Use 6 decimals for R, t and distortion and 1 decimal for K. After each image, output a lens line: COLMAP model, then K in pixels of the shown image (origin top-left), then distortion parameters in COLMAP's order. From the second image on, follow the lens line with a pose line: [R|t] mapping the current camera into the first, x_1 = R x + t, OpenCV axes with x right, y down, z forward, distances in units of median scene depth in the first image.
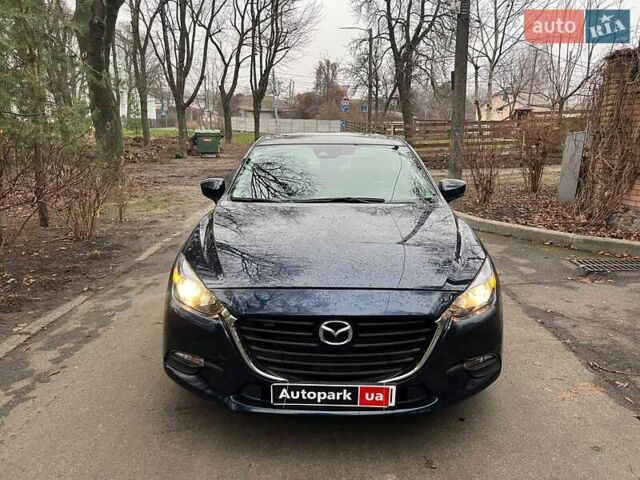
lens RADIAL K [[486.4, 0, 318.4], [0, 486.4, 237.1], [0, 0, 1]] dist [0.050359, -0.066205]
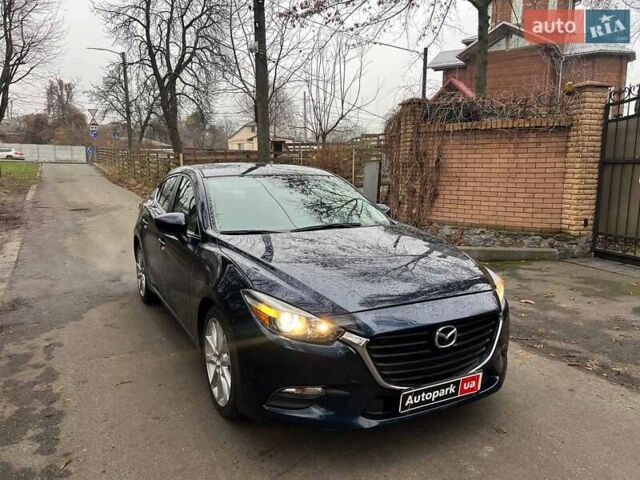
lens RADIAL K [[486.4, 0, 318.4], [0, 486.4, 237.1], [0, 0, 1]] dist [0.050359, -0.066205]
pose [[0.871993, -0.074049, 0.483885, -0.226789], [0.100059, 0.994584, -0.028112, -0.011428], [-0.479183, 0.072931, 0.874680, 0.029152]]
